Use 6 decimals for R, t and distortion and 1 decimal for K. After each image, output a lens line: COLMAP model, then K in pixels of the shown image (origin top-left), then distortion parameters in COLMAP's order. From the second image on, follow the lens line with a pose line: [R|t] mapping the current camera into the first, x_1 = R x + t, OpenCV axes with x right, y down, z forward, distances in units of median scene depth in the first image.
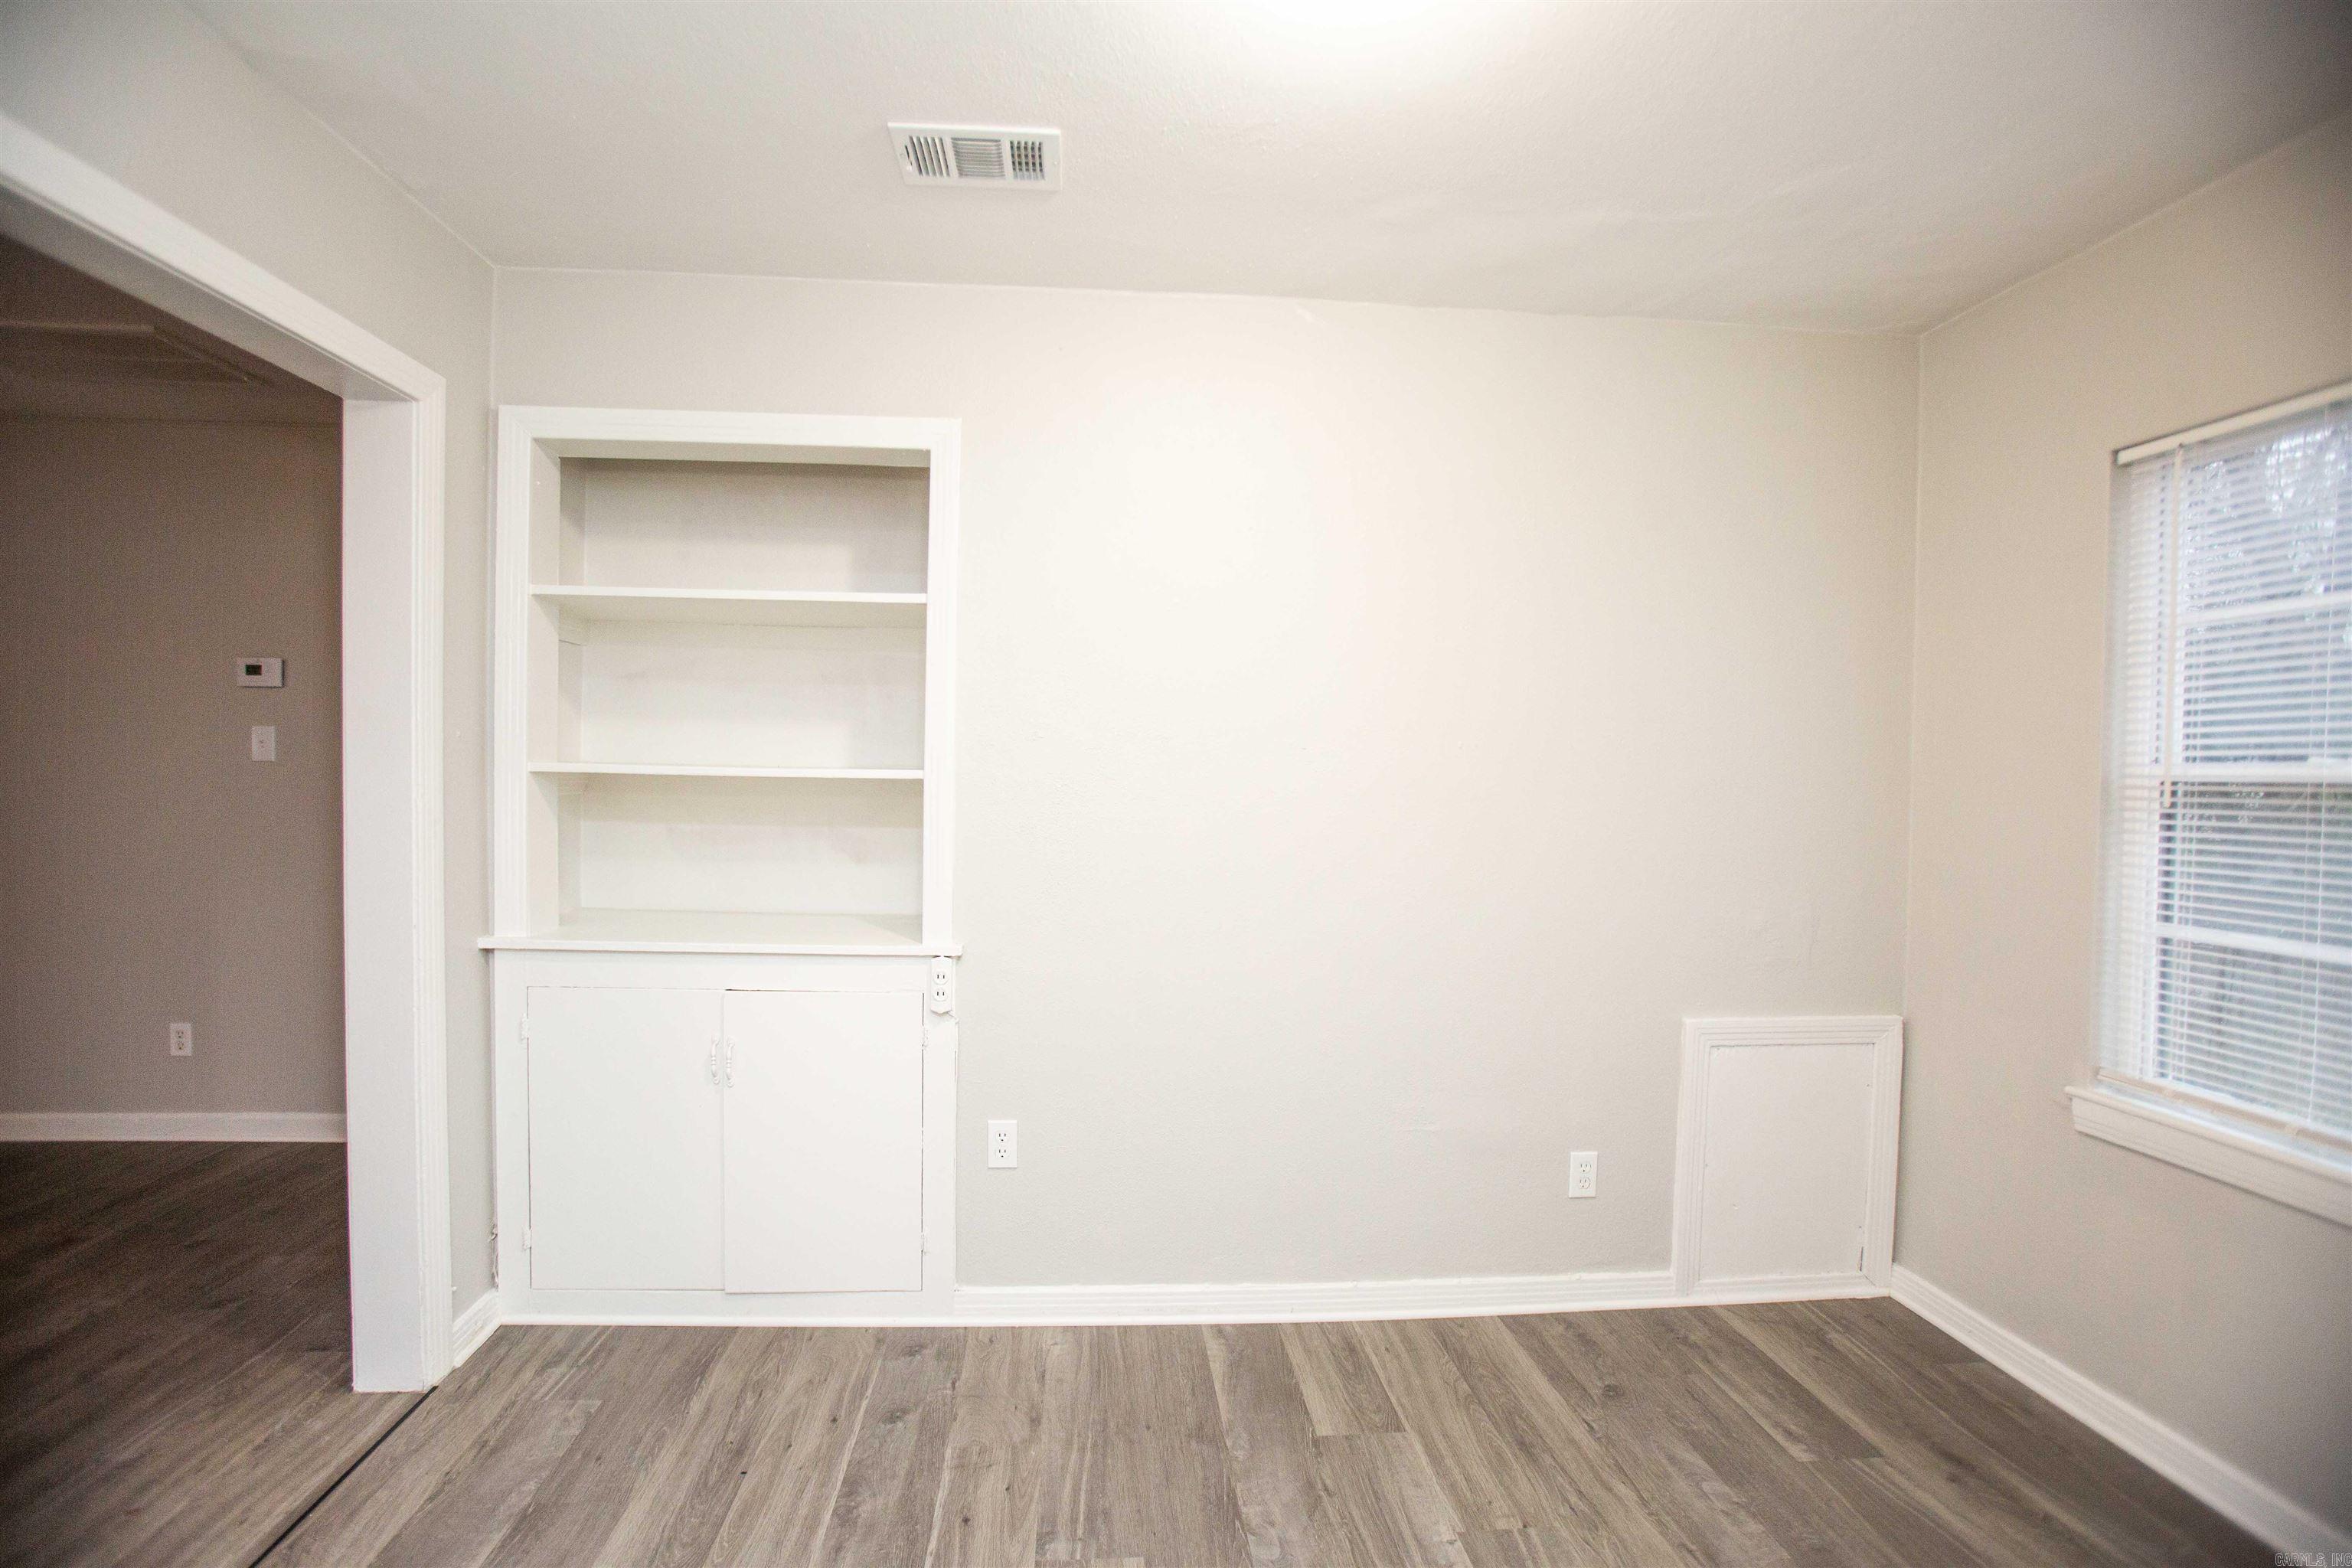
lens RADIAL K [[1091.0, 0, 1156.2], [0, 1091.0, 792.5], [0, 0, 1]] dist [-0.073752, 0.033767]
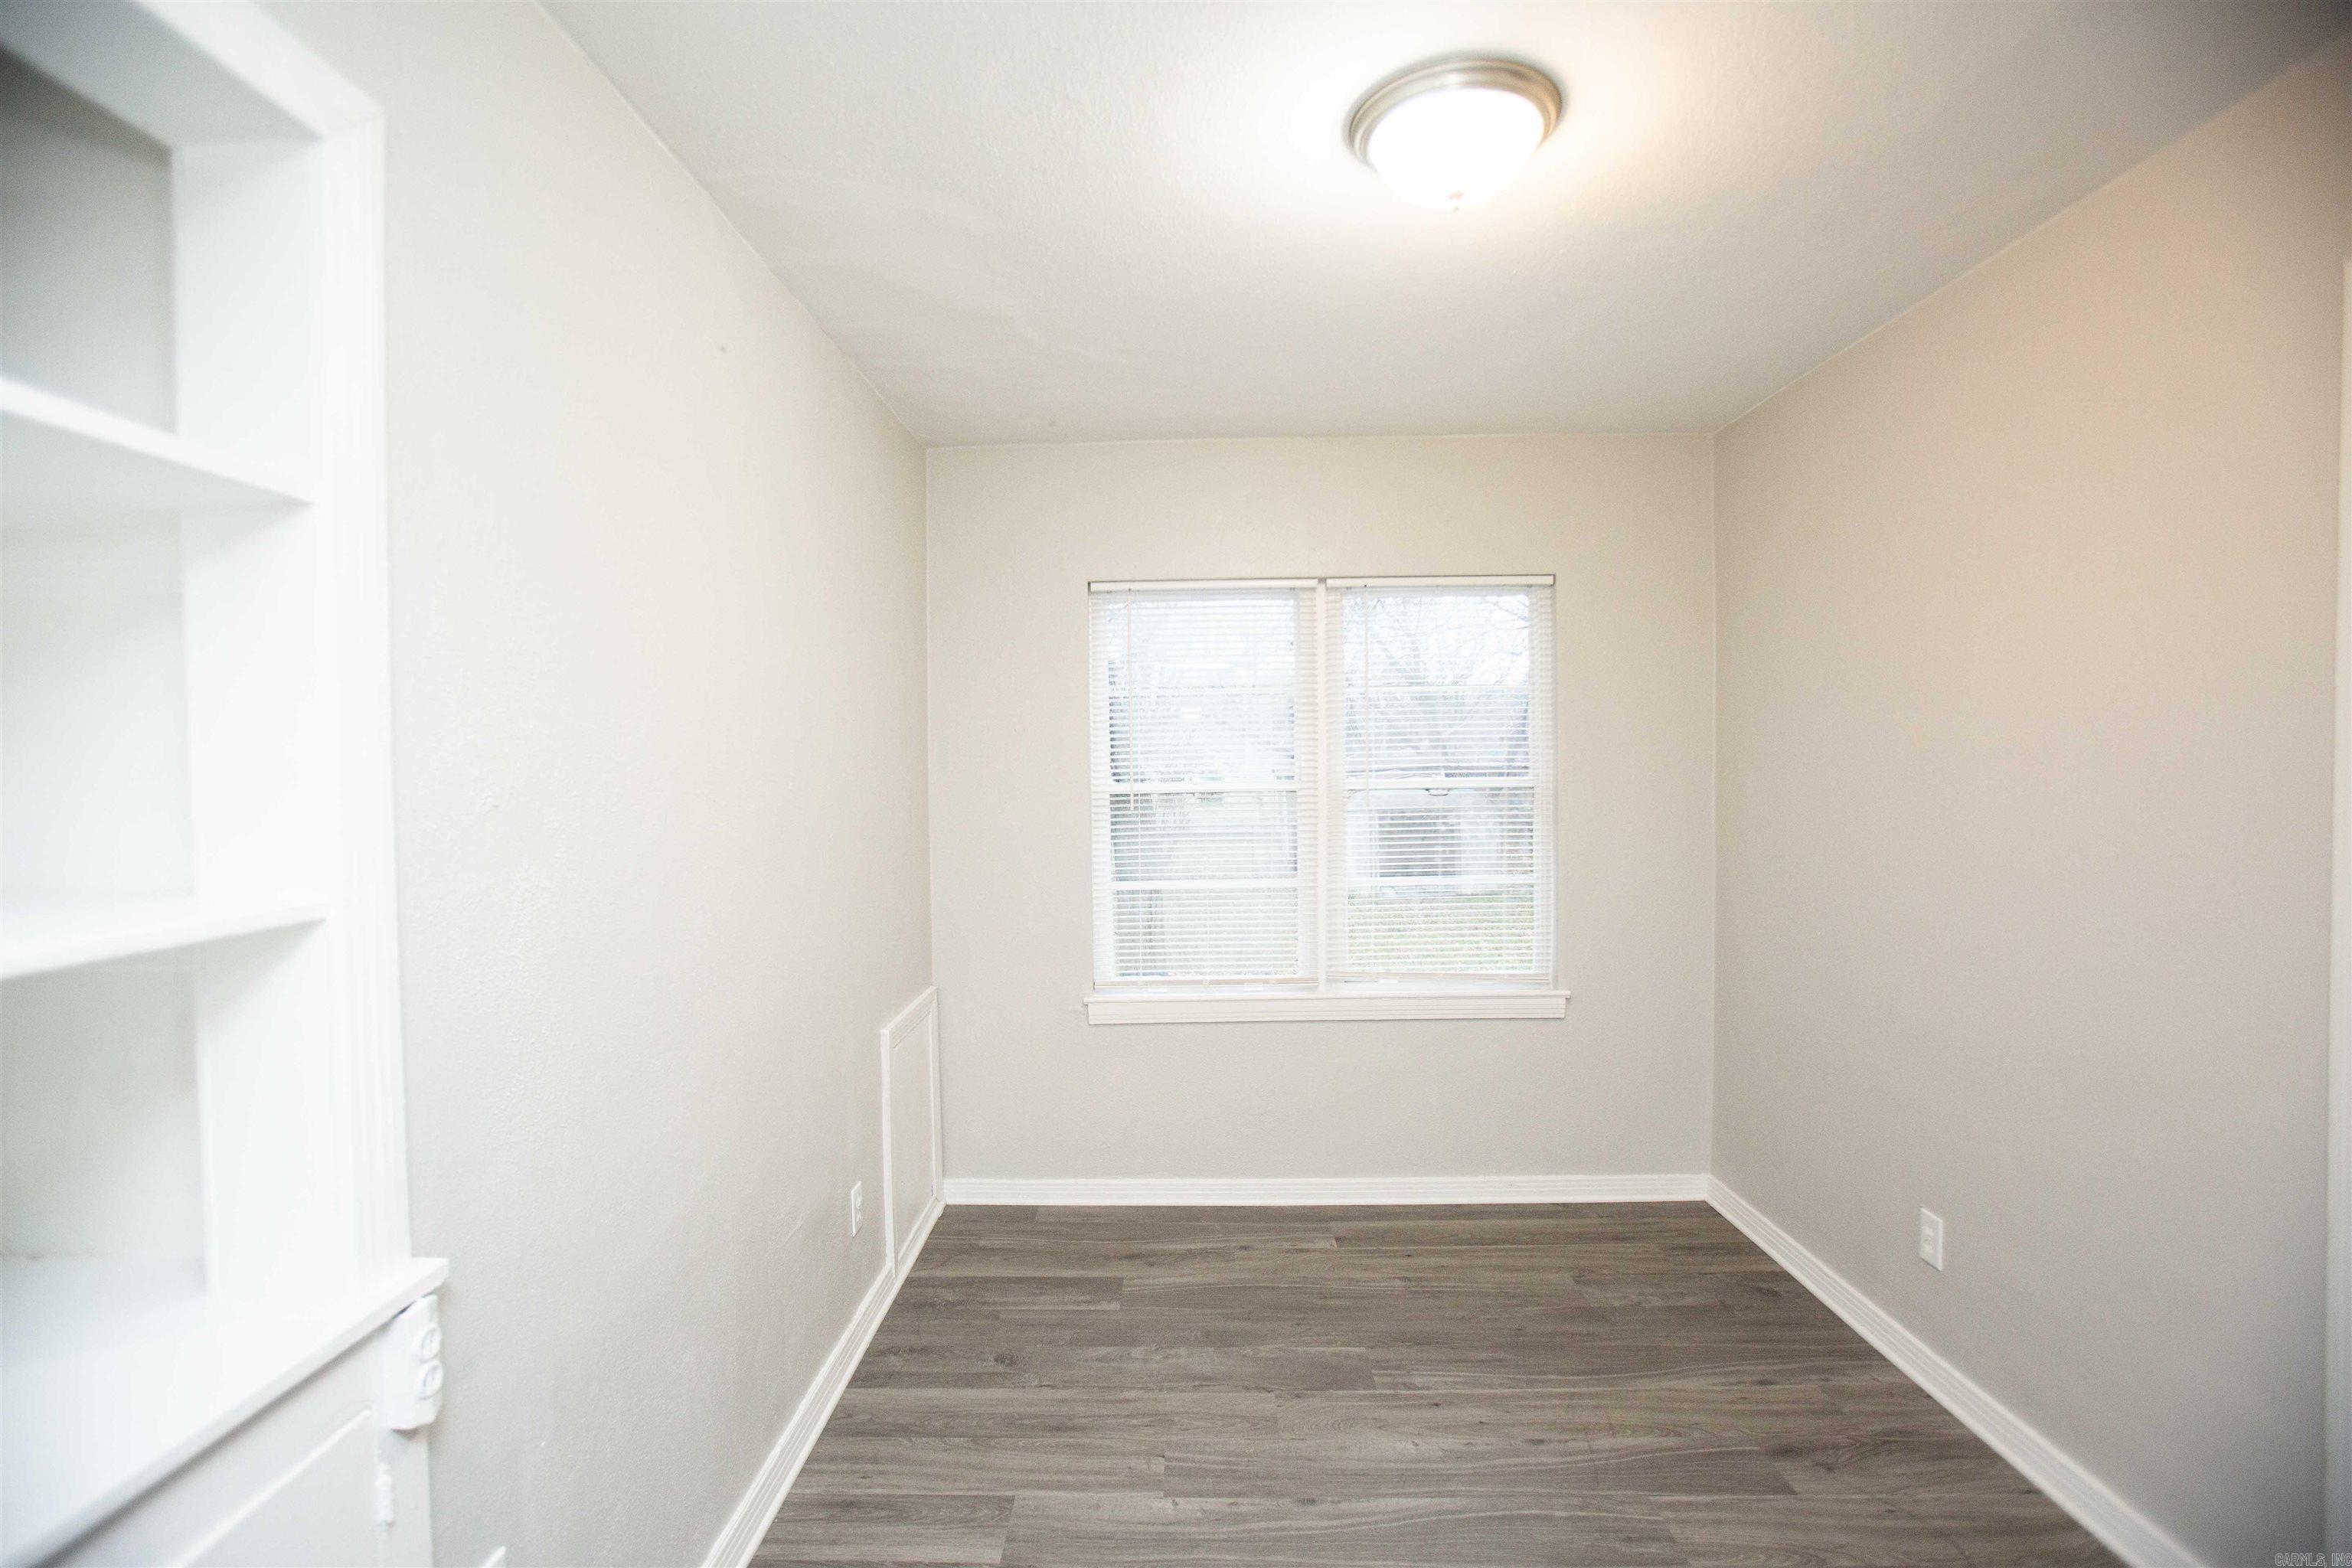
lens RADIAL K [[1091.0, 0, 1156.2], [0, 1091.0, 792.5], [0, 0, 1]] dist [-0.073752, 0.033767]
pose [[0.093582, -0.038432, 0.994870, -0.691264], [0.033541, 0.998809, 0.035429, -0.069490], [-0.995046, 0.030054, 0.094759, 0.760366]]
